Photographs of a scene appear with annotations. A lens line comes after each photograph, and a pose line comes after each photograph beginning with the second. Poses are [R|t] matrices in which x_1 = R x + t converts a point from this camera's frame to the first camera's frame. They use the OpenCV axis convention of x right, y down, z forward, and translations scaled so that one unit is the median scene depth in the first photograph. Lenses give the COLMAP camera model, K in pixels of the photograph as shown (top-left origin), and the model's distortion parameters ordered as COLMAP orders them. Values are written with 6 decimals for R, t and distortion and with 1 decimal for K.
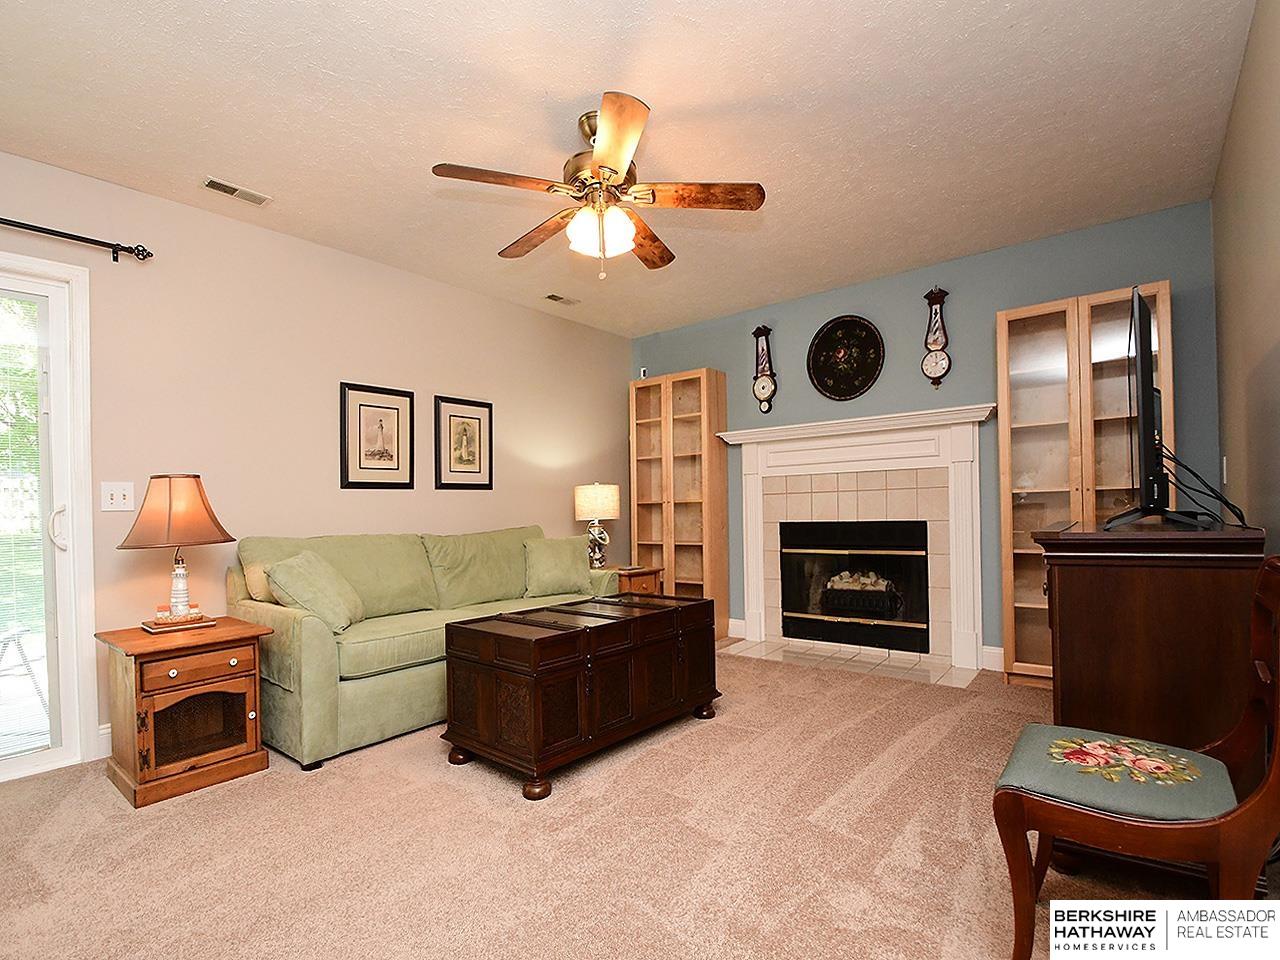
lens RADIAL K [[634.5, 0, 648.5], [0, 634.5, 488.3], [0, 0, 1]] dist [-0.004299, -0.003724]
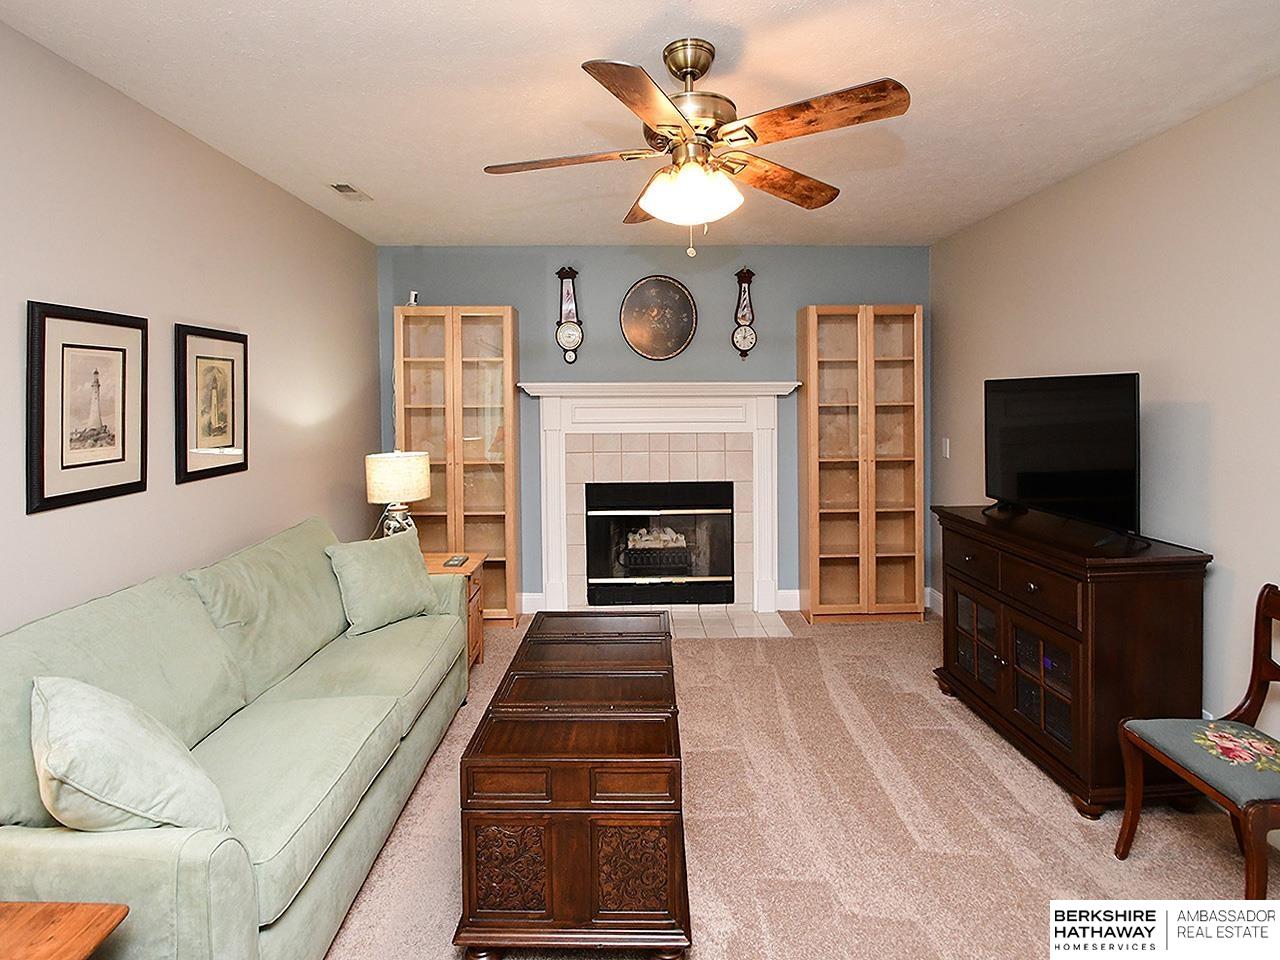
lens RADIAL K [[634.5, 0, 660.9], [0, 634.5, 400.6], [0, 0, 1]] dist [-0.004299, -0.003724]
pose [[0.761052, 0.019010, 0.648412, -0.361330], [-0.036603, 0.999236, 0.013666, -0.096790], [-0.647657, -0.034135, 0.761167, 0.253627]]
